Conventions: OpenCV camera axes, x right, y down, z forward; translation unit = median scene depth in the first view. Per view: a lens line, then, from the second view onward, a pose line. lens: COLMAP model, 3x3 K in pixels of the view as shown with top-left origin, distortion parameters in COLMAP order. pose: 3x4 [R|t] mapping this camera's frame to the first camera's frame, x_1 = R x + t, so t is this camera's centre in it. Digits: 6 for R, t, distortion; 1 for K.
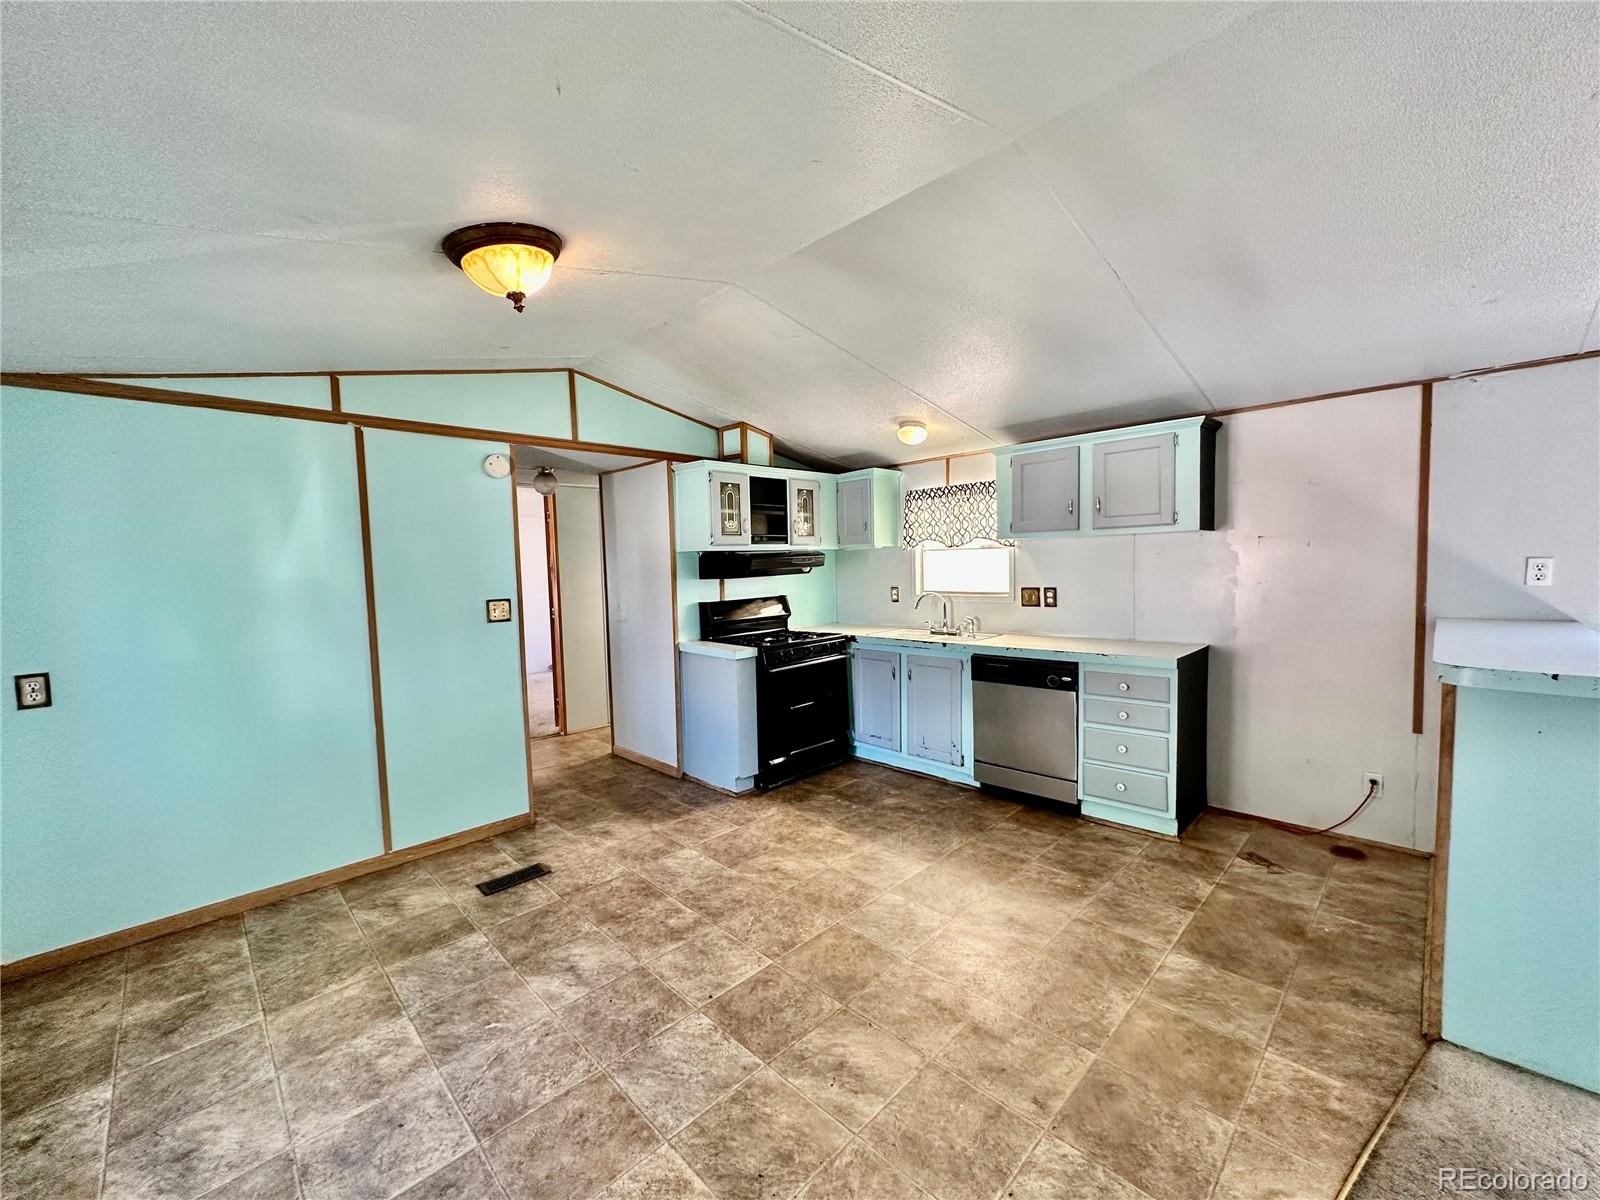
lens RADIAL K [[642.6, 0, 802.7], [0, 642.6, 598.3], [0, 0, 1]] dist [0.000512, 0.000241]
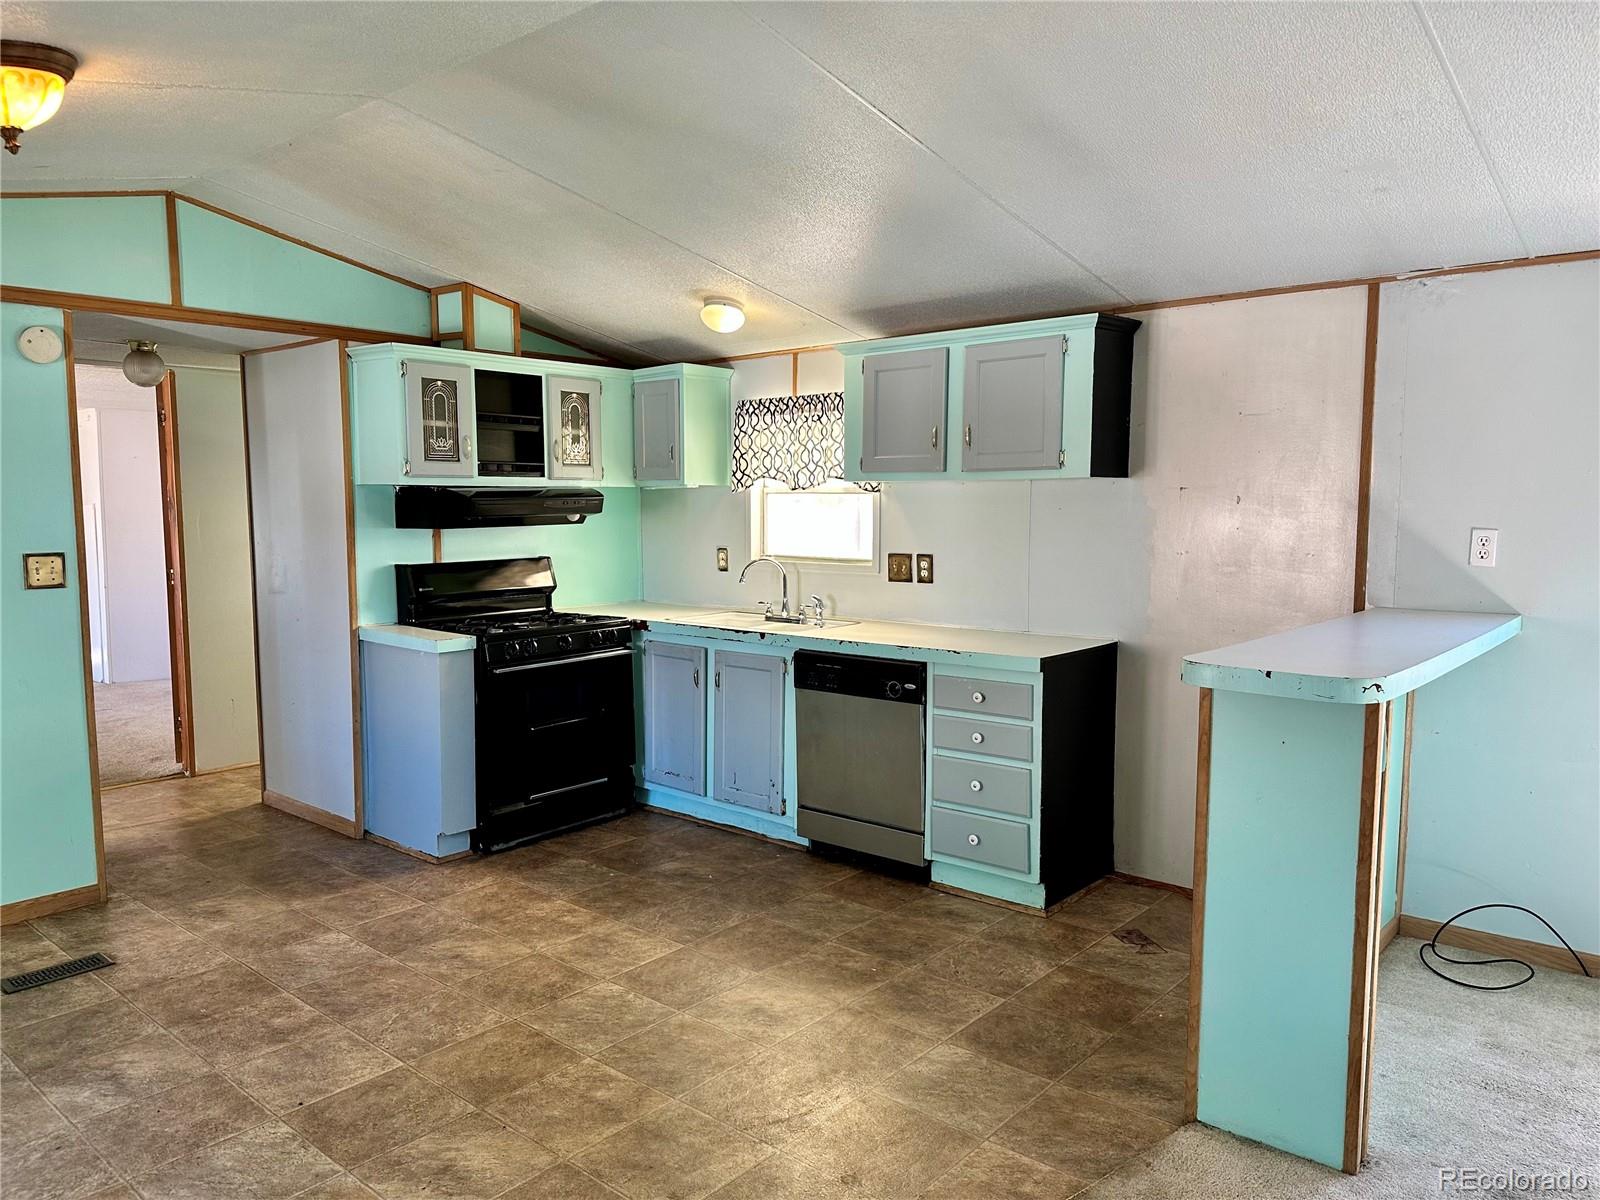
lens RADIAL K [[1121.5, 0, 800.0], [0, 1121.5, 600.0], [0, 0, 1]] dist [0.090756, -0.111673]
pose [[0.996723, 0.018985, 0.078632, 0.169885], [-0.021605, 0.999235, 0.032593, -0.004604], [-0.077953, -0.034185, 0.996371, -0.175346]]
